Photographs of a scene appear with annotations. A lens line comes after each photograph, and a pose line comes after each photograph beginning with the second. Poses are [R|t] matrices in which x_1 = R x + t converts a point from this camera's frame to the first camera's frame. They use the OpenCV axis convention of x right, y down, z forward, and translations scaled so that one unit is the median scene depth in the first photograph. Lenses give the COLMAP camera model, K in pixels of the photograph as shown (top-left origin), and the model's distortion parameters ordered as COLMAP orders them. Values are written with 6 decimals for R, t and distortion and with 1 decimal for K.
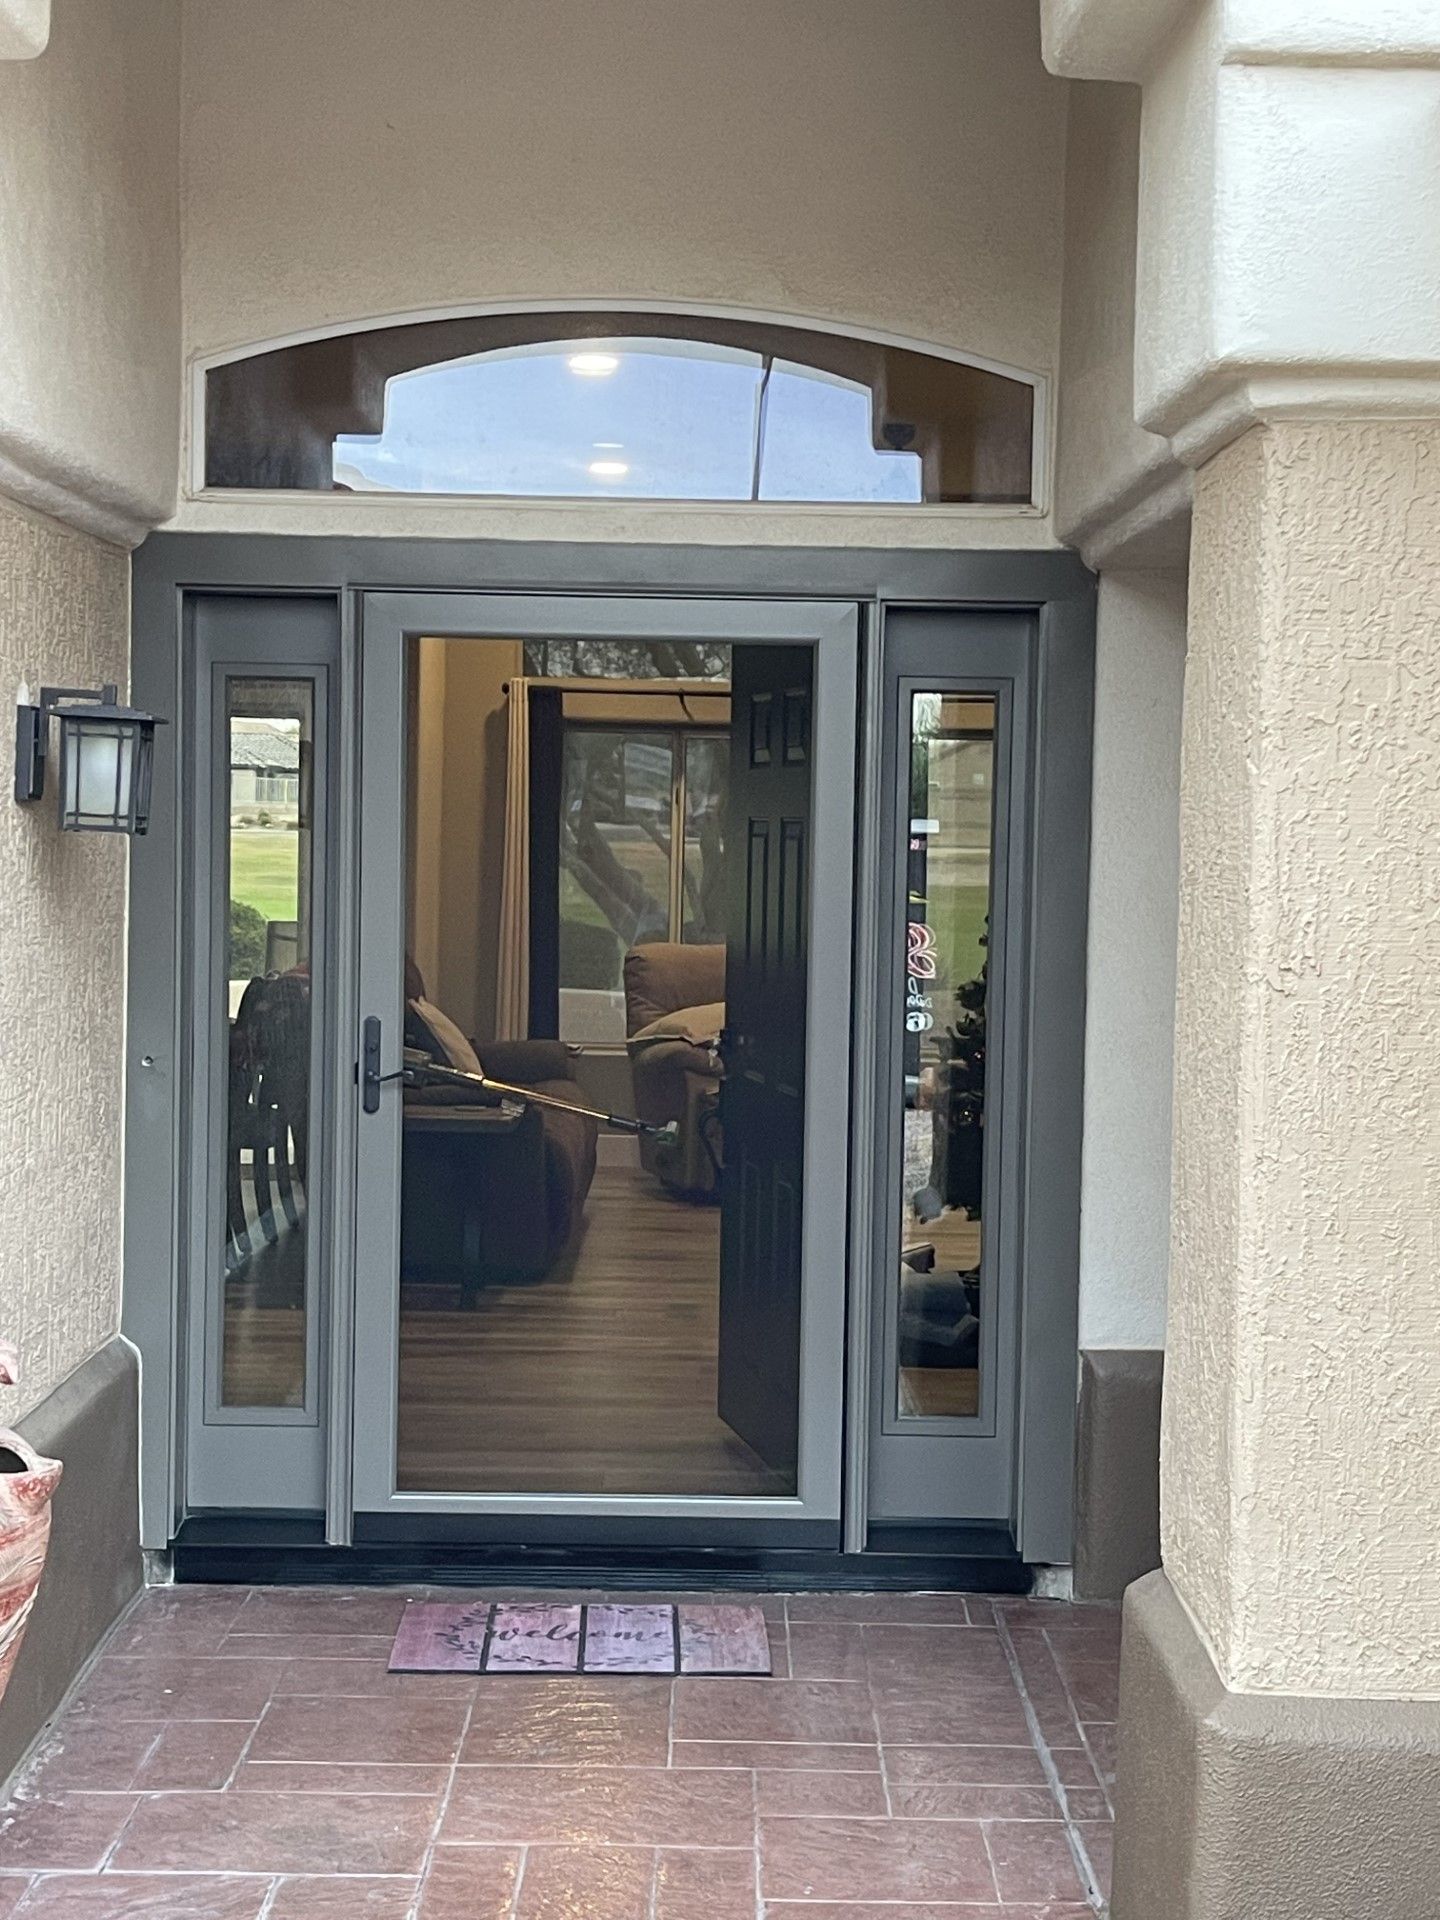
lens RADIAL K [[2767.0, 0, 721.2], [0, 2767.0, 958.0], [0, 0, 1]] dist [0.021908, 0.000000]
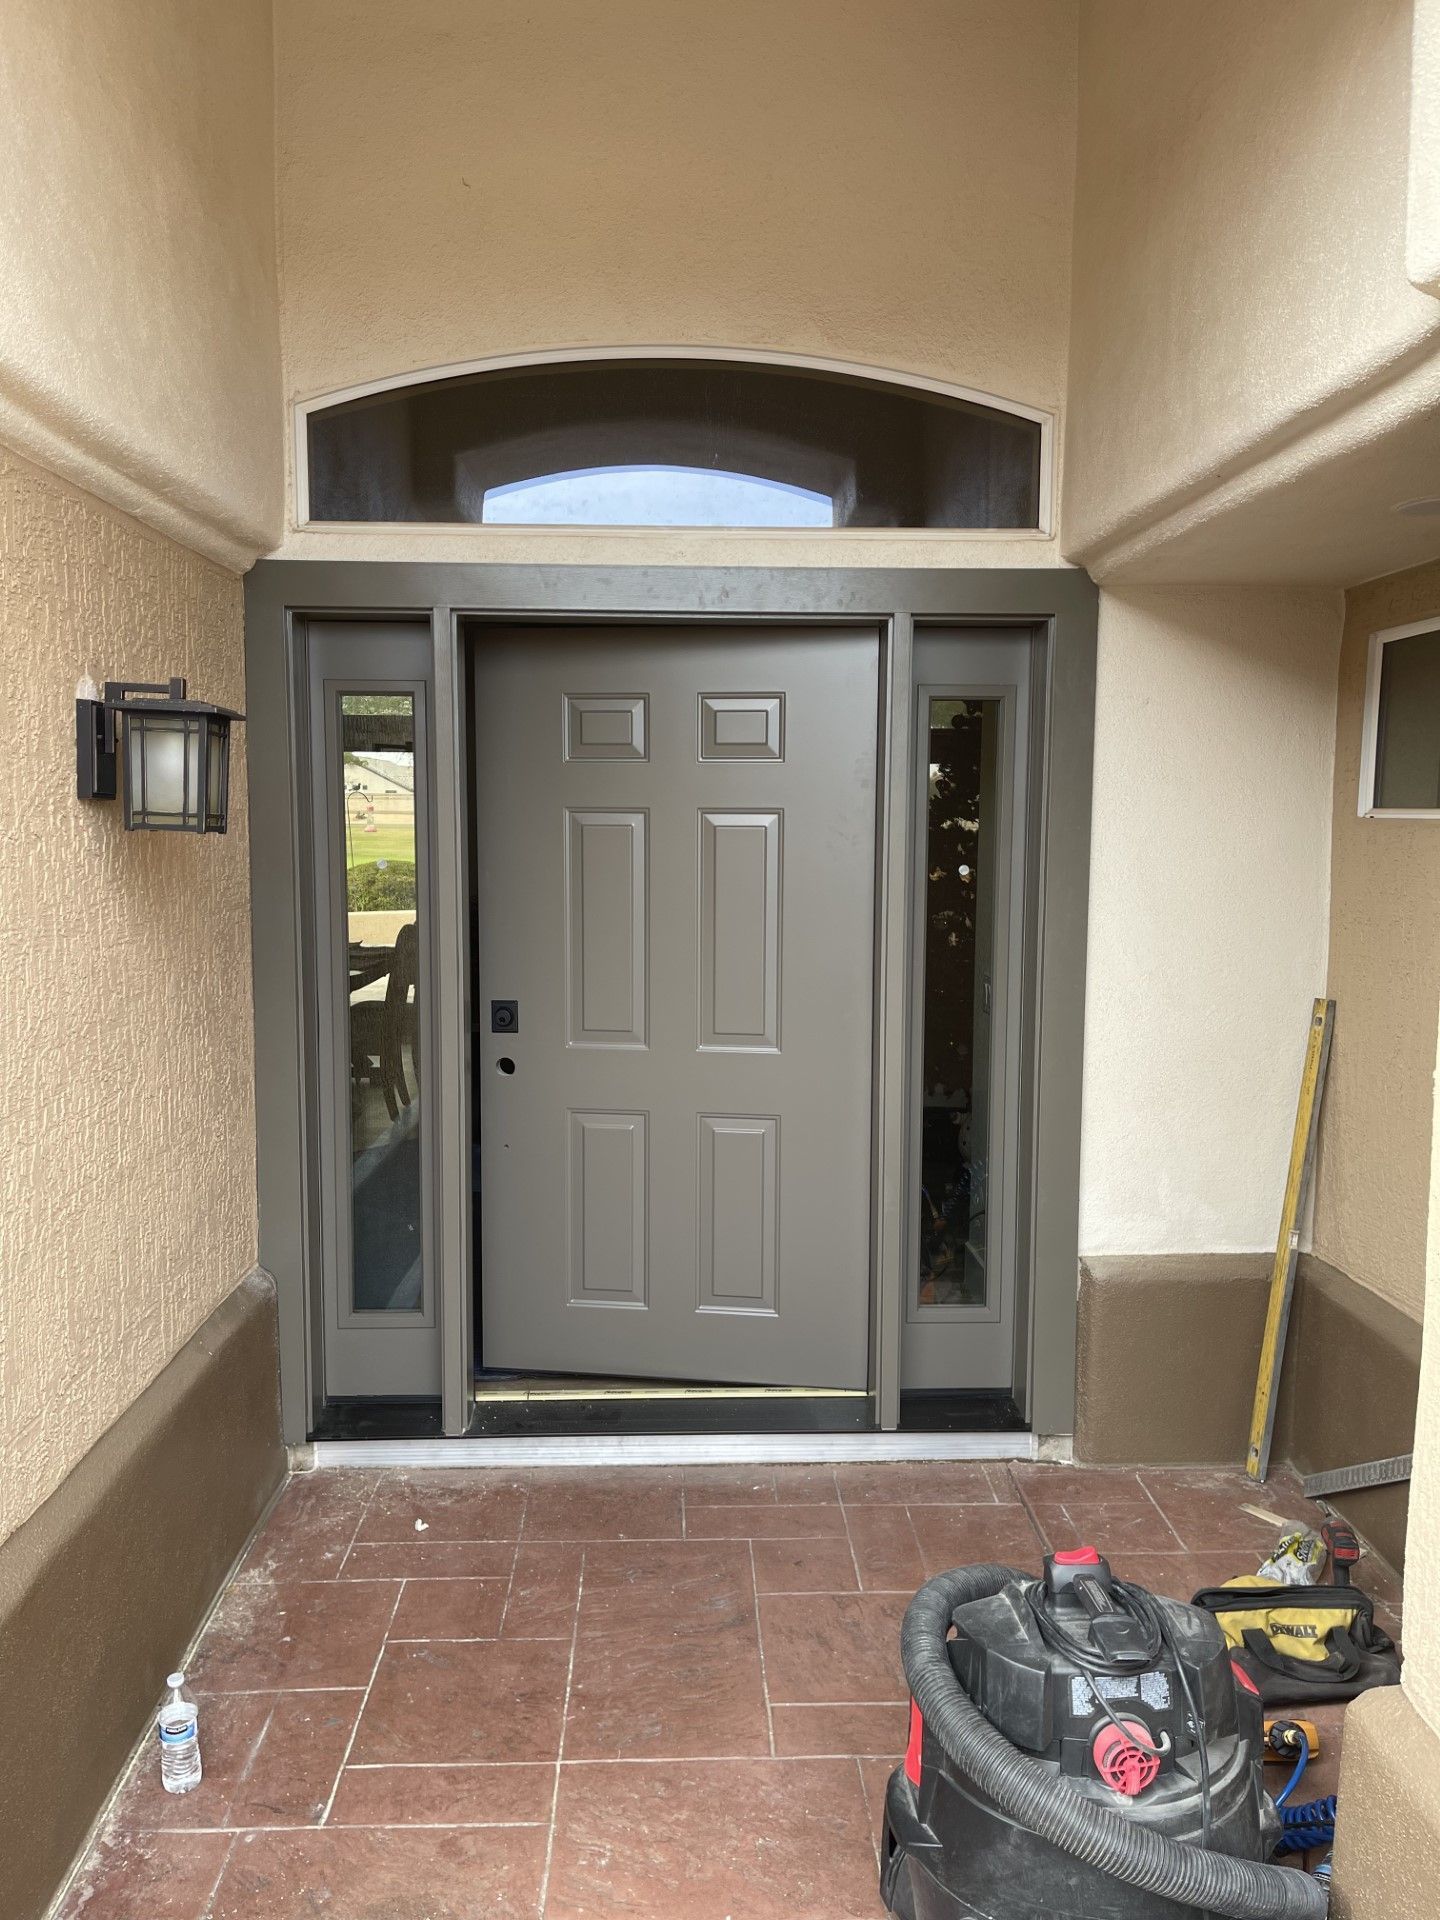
lens RADIAL K [[1420.0, 0, 718.5], [0, 1420.0, 962.9], [0, 0, 1]] dist [0.011734, -0.004227]
pose [[0.999475, -0.016773, 0.027737, -0.040945], [0.015221, 0.998356, 0.055255, -0.020644], [-0.028618, -0.054804, 0.998087, 0.424735]]
